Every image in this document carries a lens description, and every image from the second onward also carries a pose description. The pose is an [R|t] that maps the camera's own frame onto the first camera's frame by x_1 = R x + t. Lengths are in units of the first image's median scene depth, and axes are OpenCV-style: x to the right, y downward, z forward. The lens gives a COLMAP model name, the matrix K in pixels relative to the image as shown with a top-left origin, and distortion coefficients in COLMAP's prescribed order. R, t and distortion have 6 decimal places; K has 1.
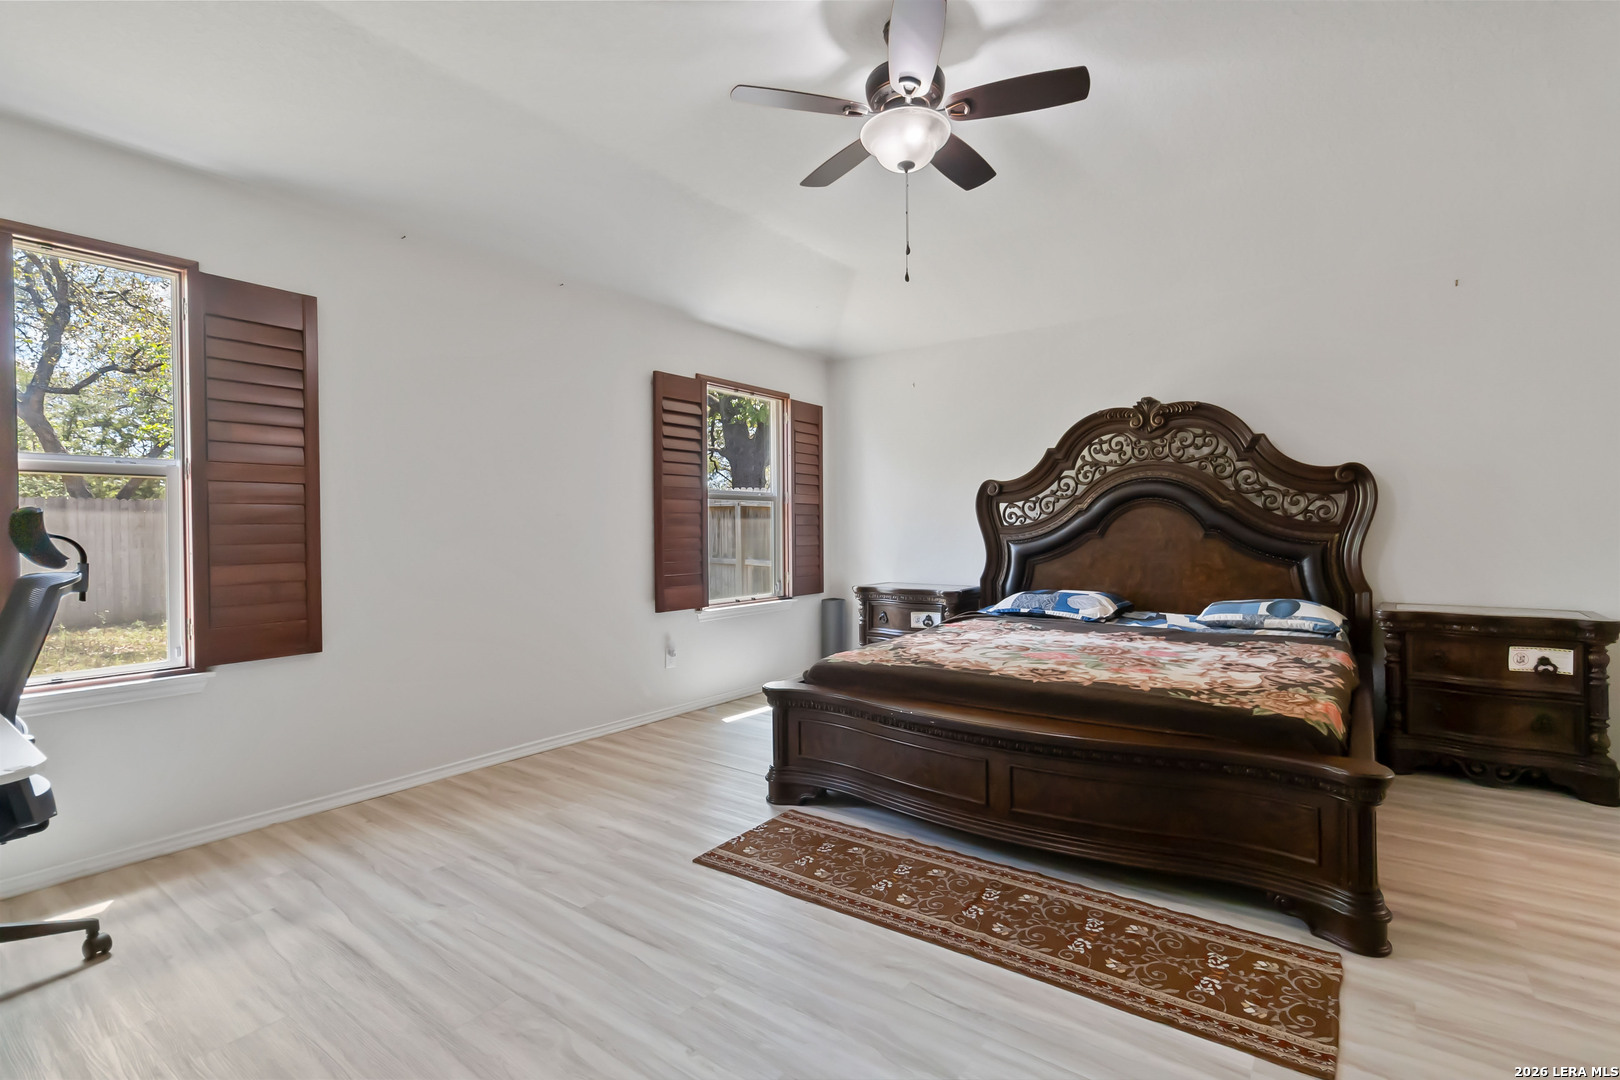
lens RADIAL K [[762.1, 0, 822.4], [0, 762.1, 526.3], [0, 0, 1]] dist [0.002125, 0.000905]
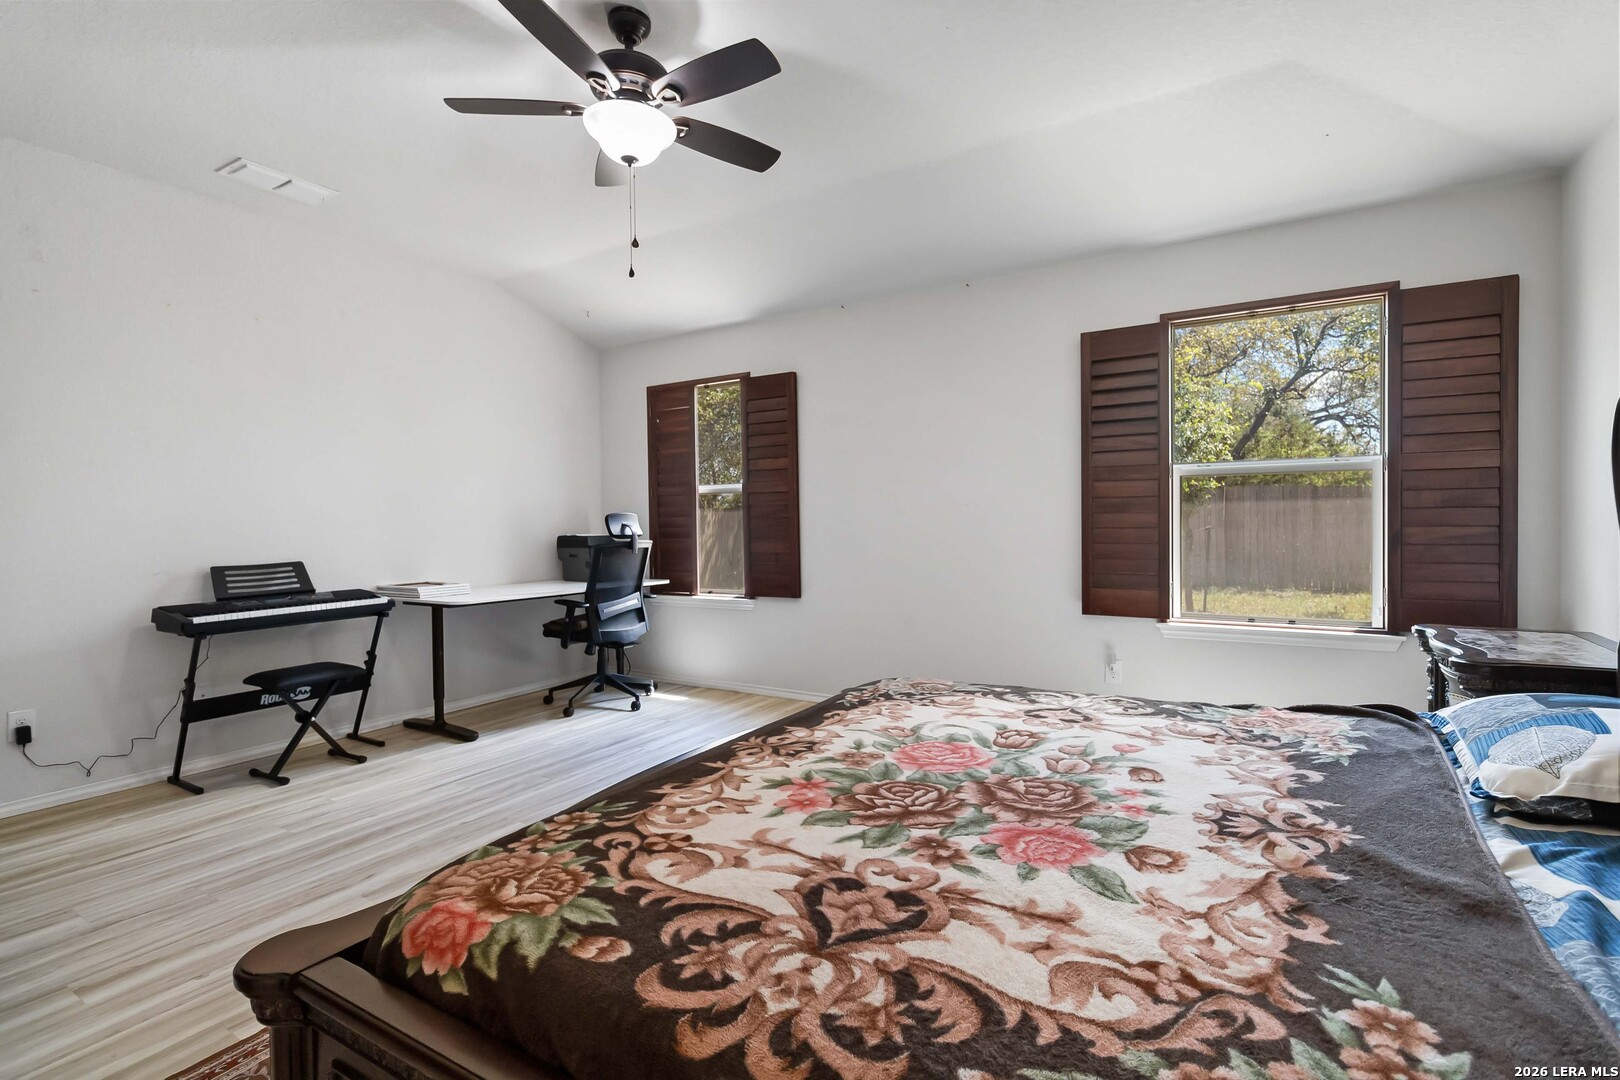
lens RADIAL K [[749.0, 0, 822.7], [0, 749.0, 532.8], [0, 0, 1]] dist [-0.003926, 0.001115]
pose [[0.101603, 0.007598, -0.994796, 0.579867], [0.013095, 0.999874, 0.008974, 0.009251], [0.994739, -0.013939, 0.101491, 0.599064]]
